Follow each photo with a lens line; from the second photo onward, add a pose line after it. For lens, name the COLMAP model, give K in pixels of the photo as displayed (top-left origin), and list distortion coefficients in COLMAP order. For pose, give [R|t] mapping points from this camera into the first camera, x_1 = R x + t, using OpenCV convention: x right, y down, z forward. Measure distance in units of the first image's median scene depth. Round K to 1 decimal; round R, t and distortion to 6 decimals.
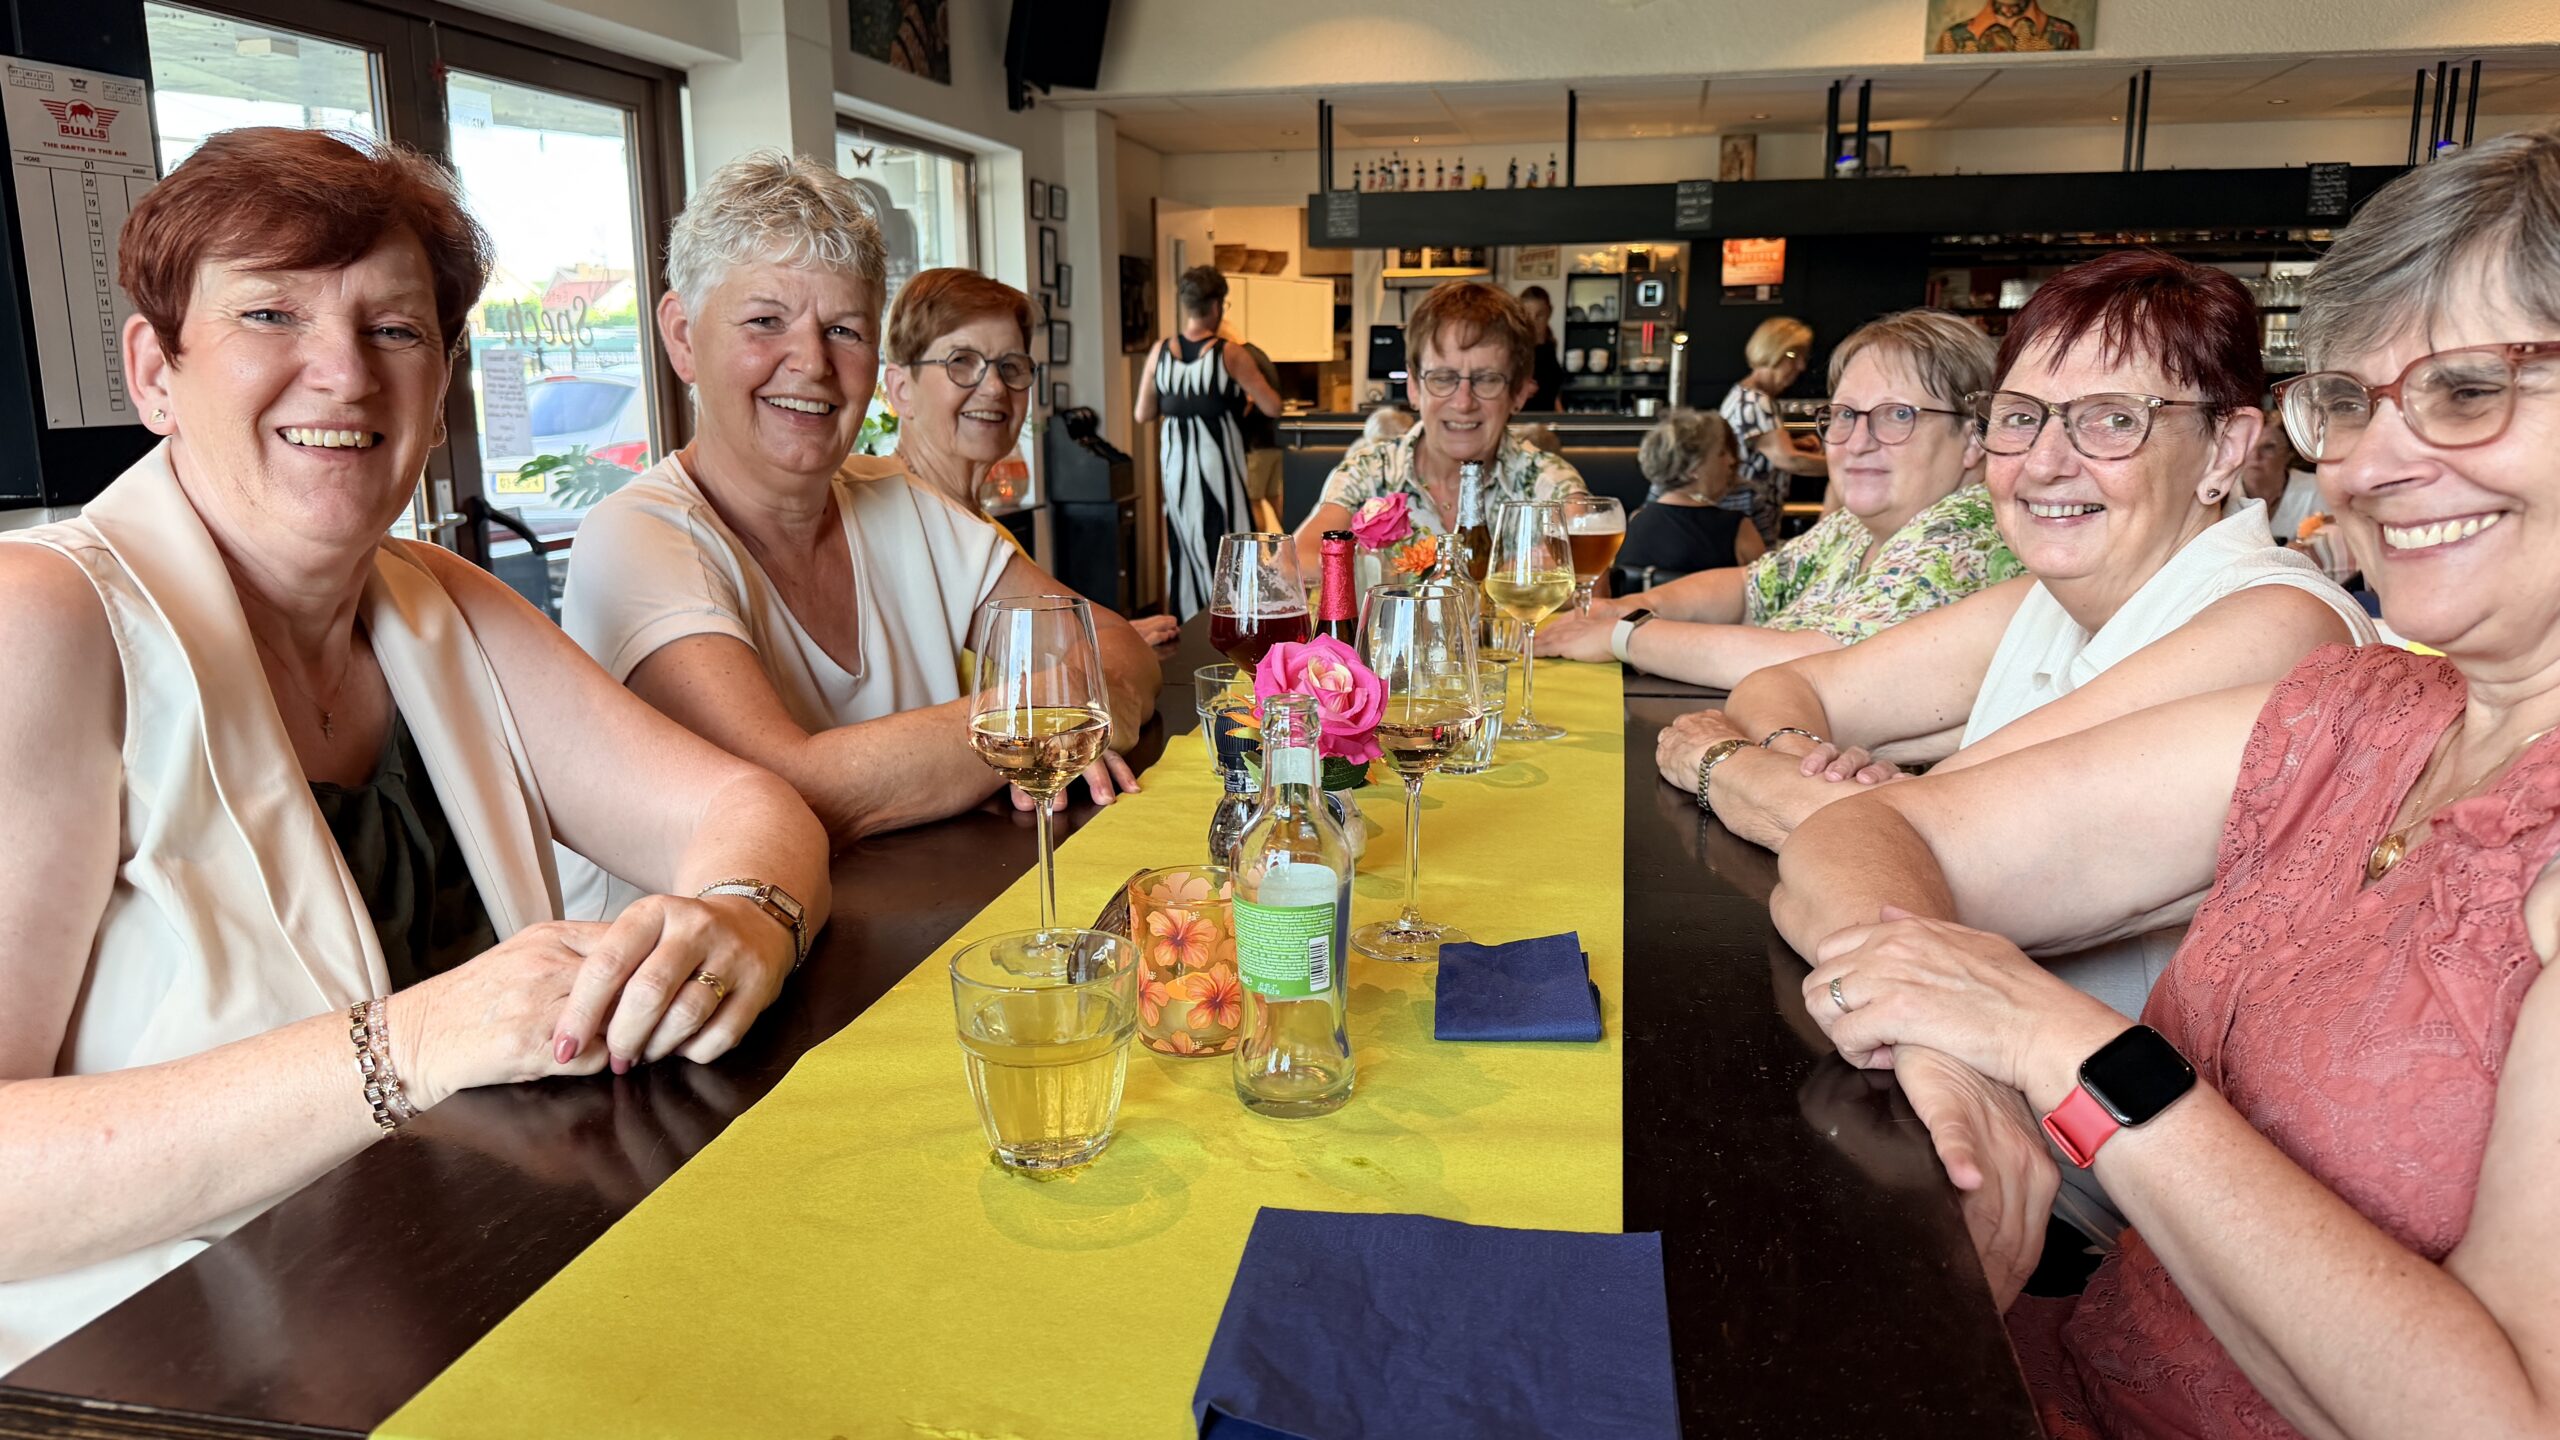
lens RADIAL K [[1832.7, 0, 1280.0], [0, 1832.7, 720.0], [0, 0, 1]] dist [0.116097, -0.238477]
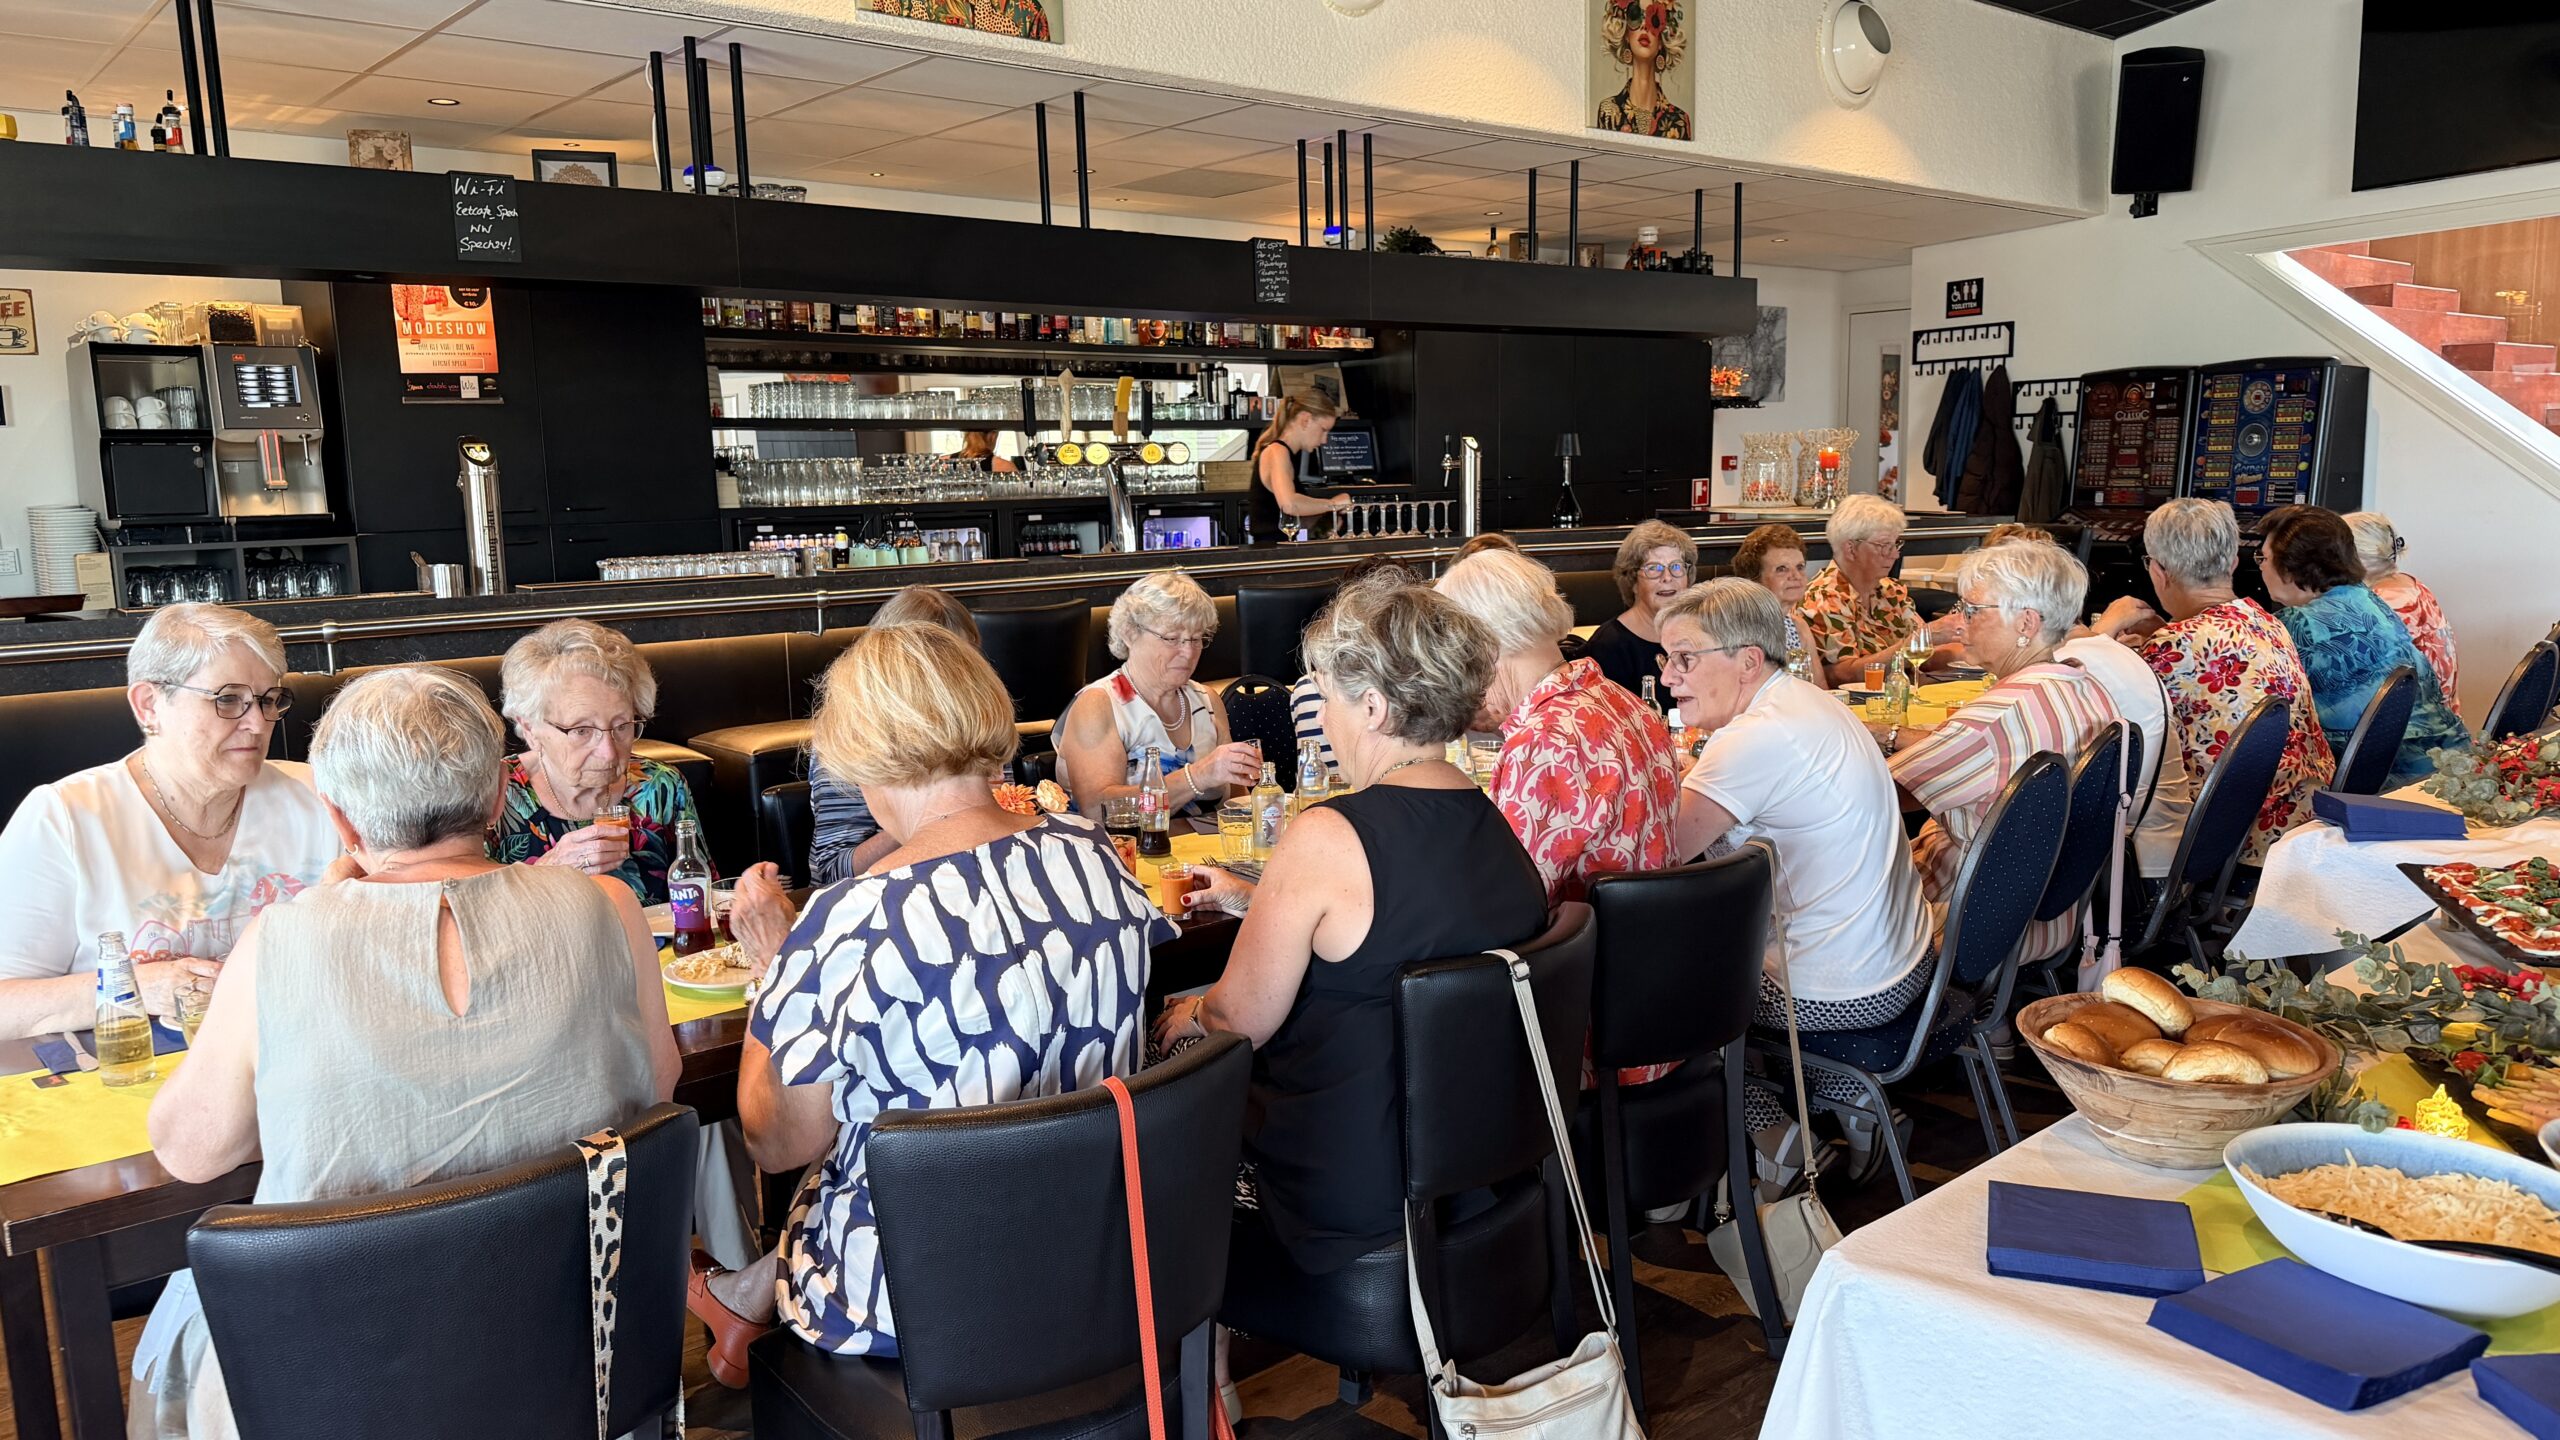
lens RADIAL K [[1865.2, 0, 1280.0], [0, 1865.2, 720.0], [0, 0, 1]] dist [0.022403, -0.002410]
pose [[0.620878, -0.114343, 0.775523, -0.080563], [0.171838, 0.985095, 0.007670, -0.090868], [-0.764841, 0.128502, 0.631272, 0.471619]]
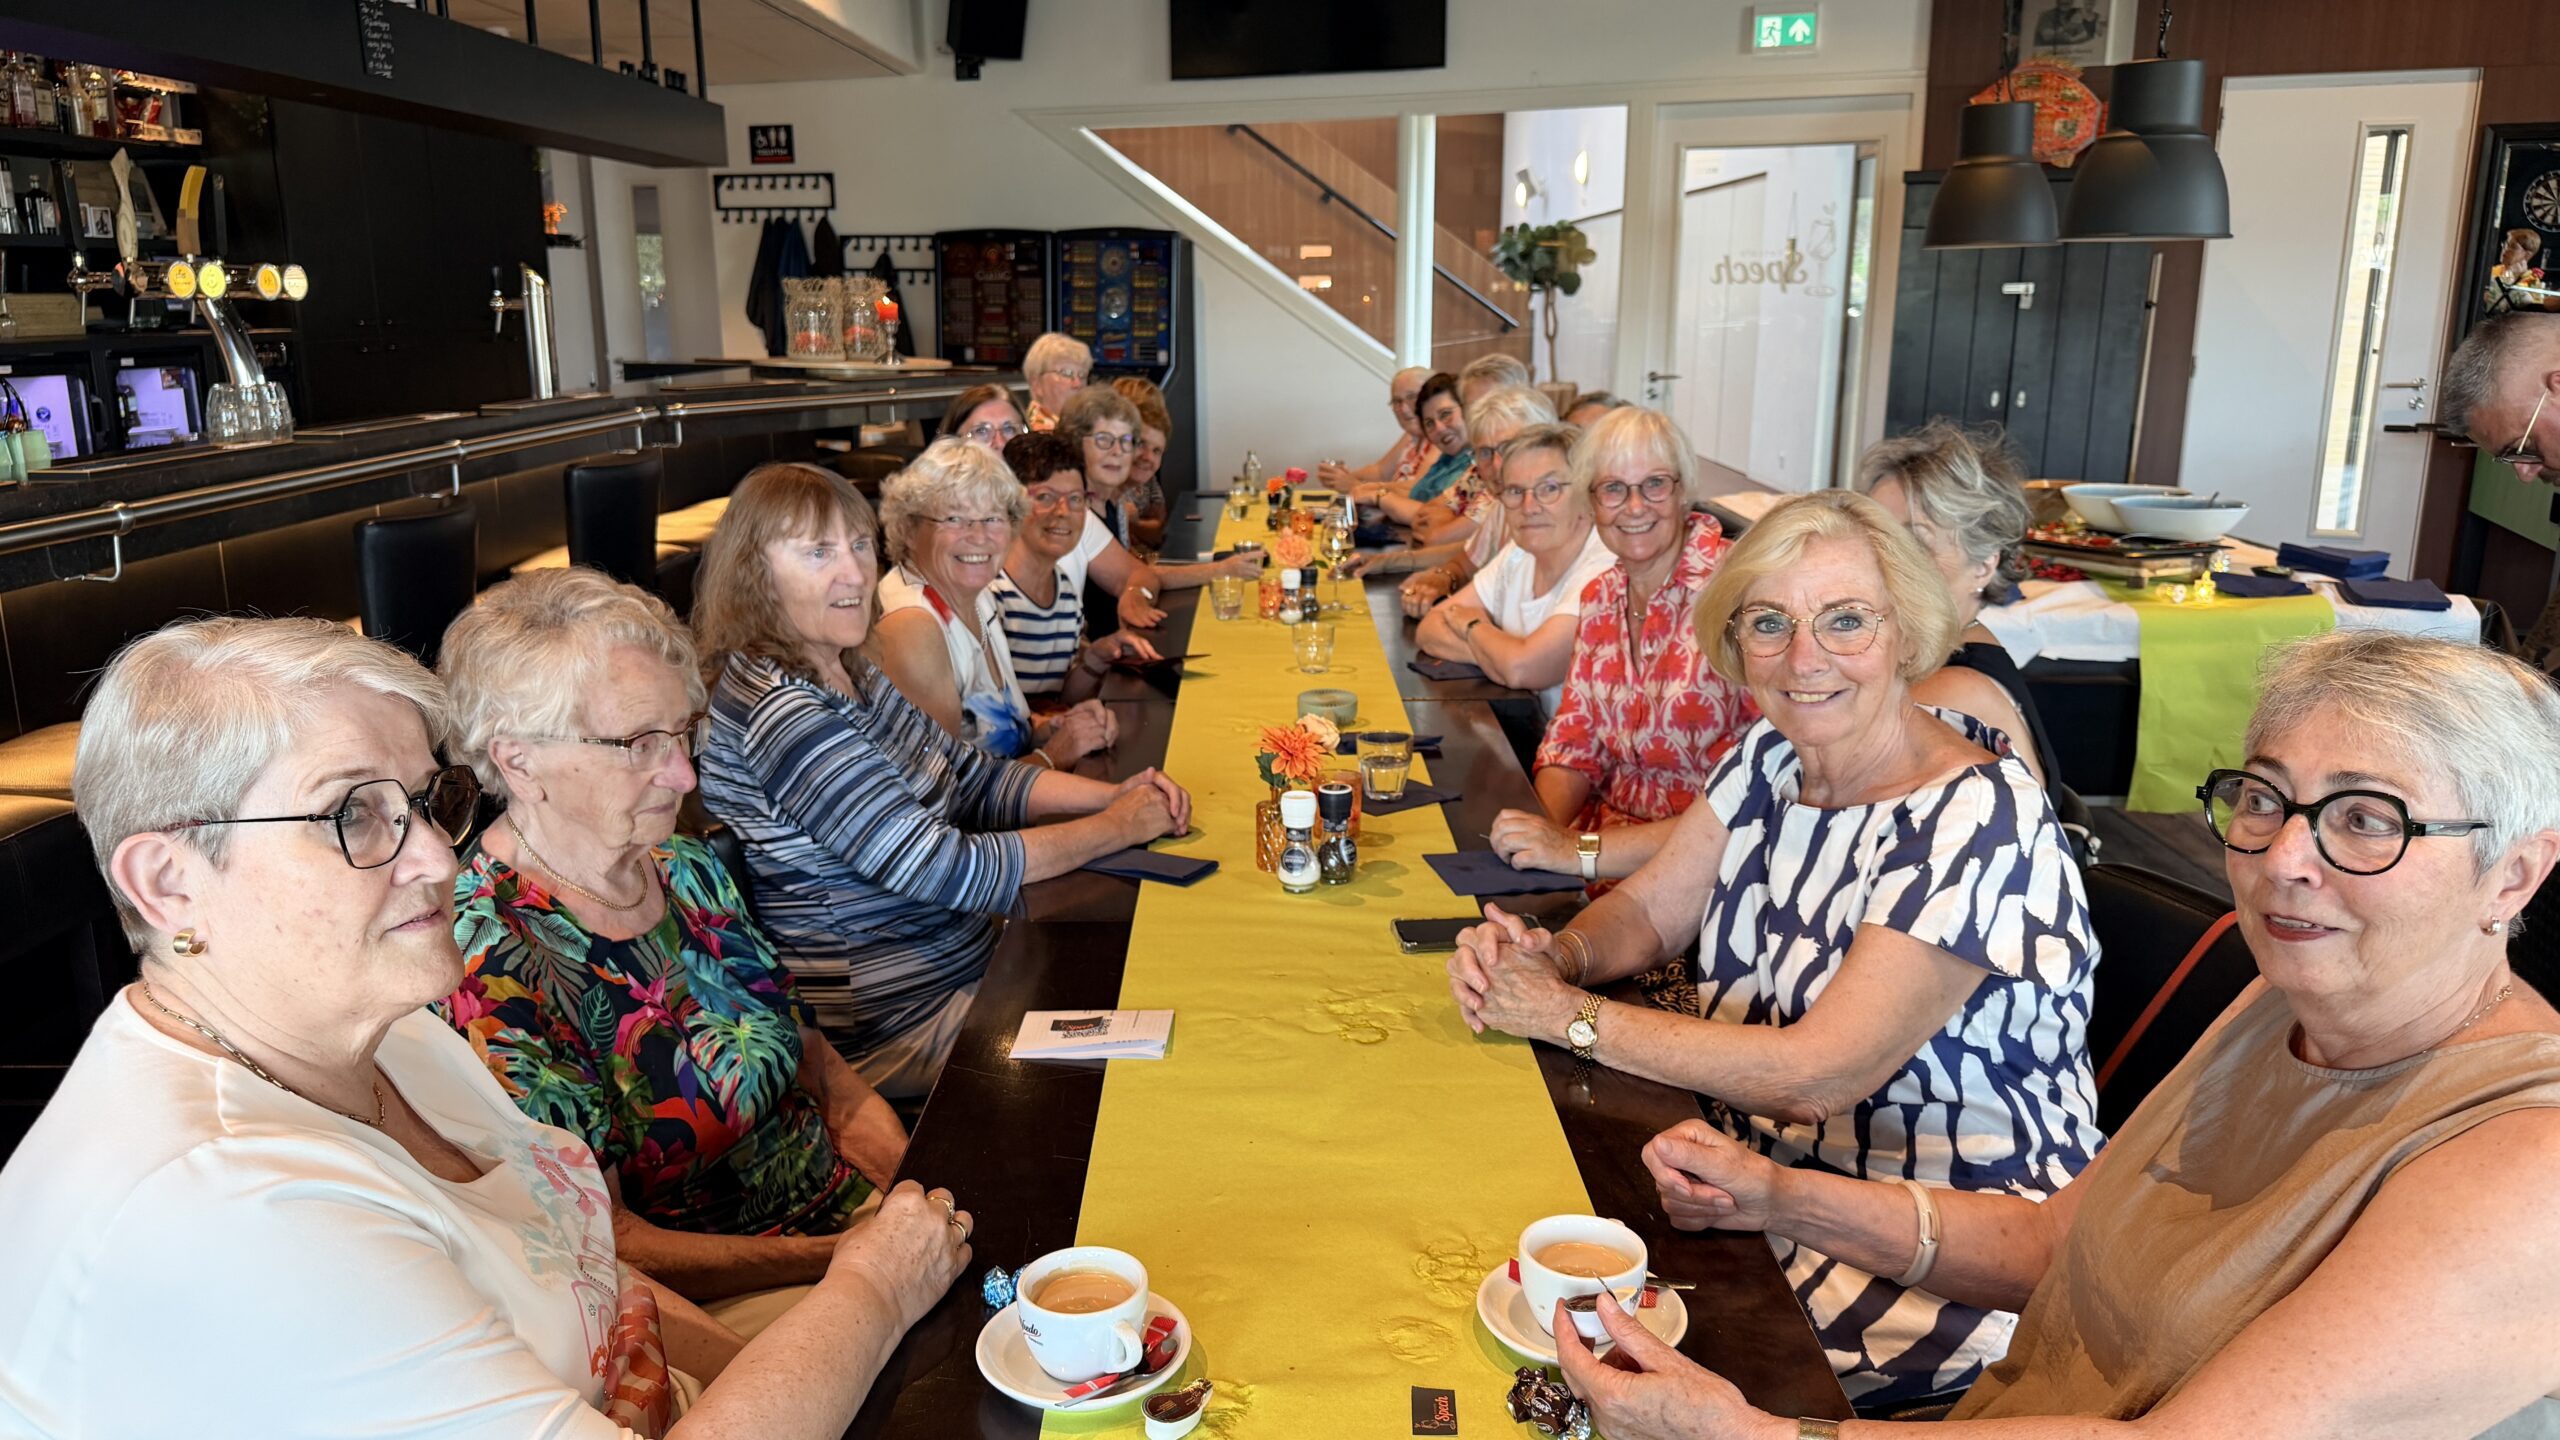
lens RADIAL K [[1840.7, 0, 1280.0], [0, 1840.7, 720.0], [0, 0, 1]] dist [0.032317, -0.035763]
pose [[-0.149697, -0.212838, 0.965552, -0.079076], [0.192705, 0.951548, 0.239628, -0.152815], [-0.969771, 0.221938, -0.101429, 0.779766]]
